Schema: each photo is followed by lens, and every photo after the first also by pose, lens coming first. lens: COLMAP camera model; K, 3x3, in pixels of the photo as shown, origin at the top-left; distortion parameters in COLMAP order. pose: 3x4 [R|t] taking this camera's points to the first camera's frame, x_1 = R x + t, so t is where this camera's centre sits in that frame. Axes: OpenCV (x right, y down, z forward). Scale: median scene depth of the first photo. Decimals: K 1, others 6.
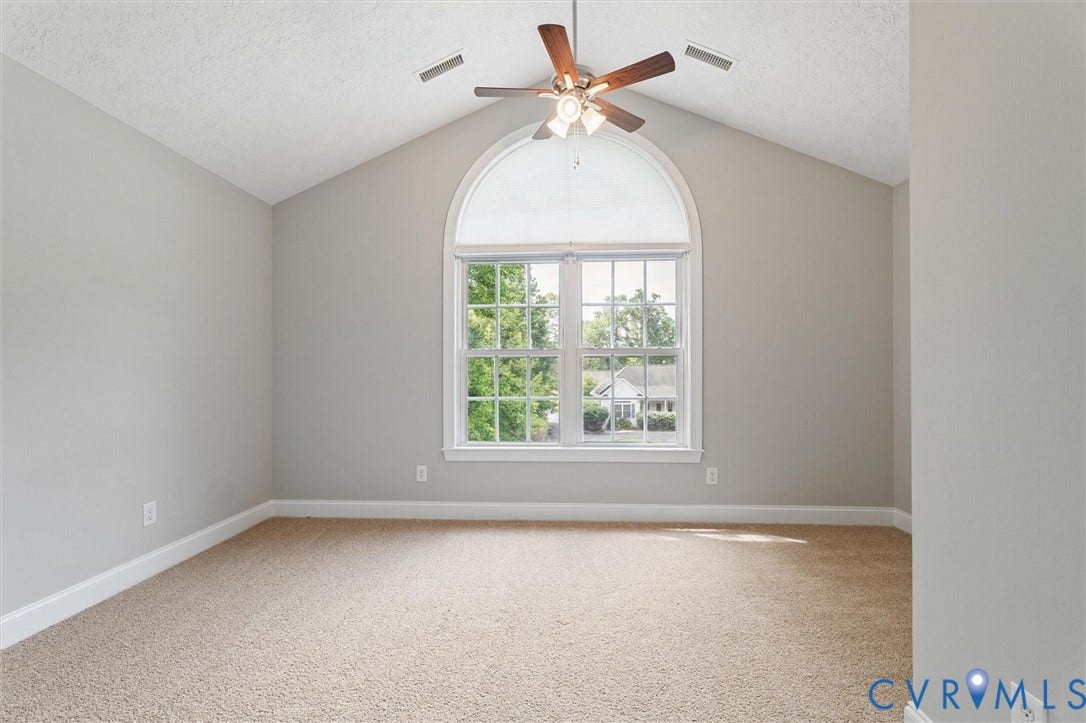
lens RADIAL K [[465.1, 0, 540.0], [0, 465.1, 354.9], [0, 0, 1]] dist [0.000298, 0.000263]
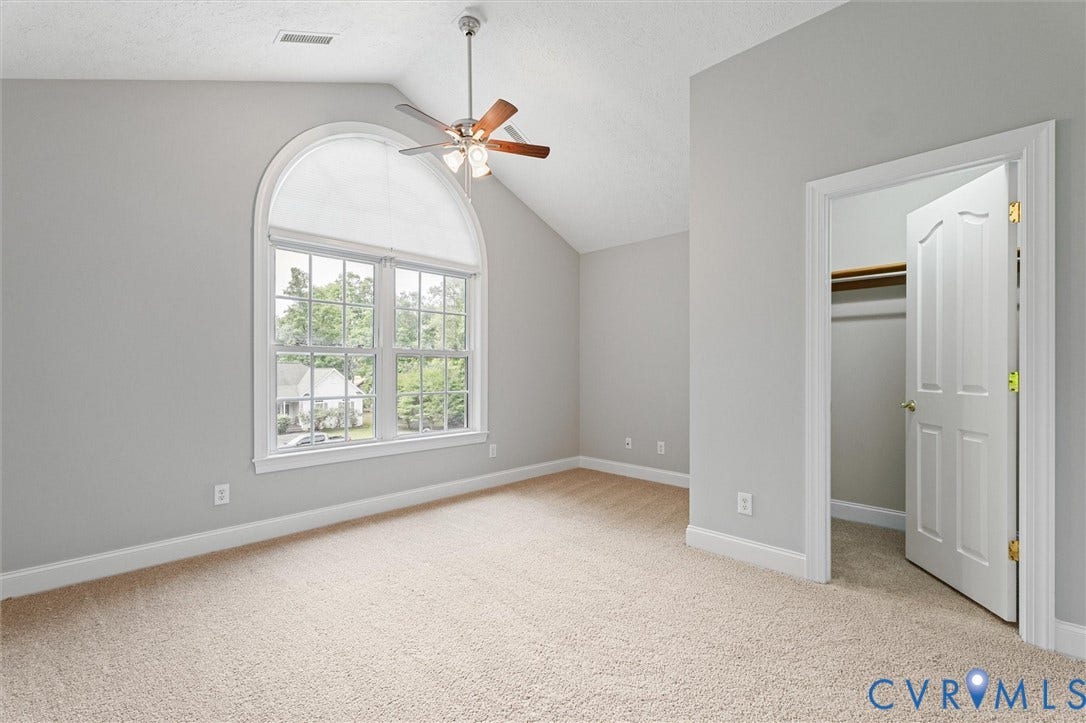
lens RADIAL K [[465.1, 0, 540.0], [0, 465.1, 354.9], [0, 0, 1]] dist [0.000298, 0.000263]
pose [[0.676038, 0.022133, 0.736535, -0.489060], [-0.022282, 0.999706, -0.009589, 0.003472], [-0.736530, -0.009929, 0.676332, 0.031301]]
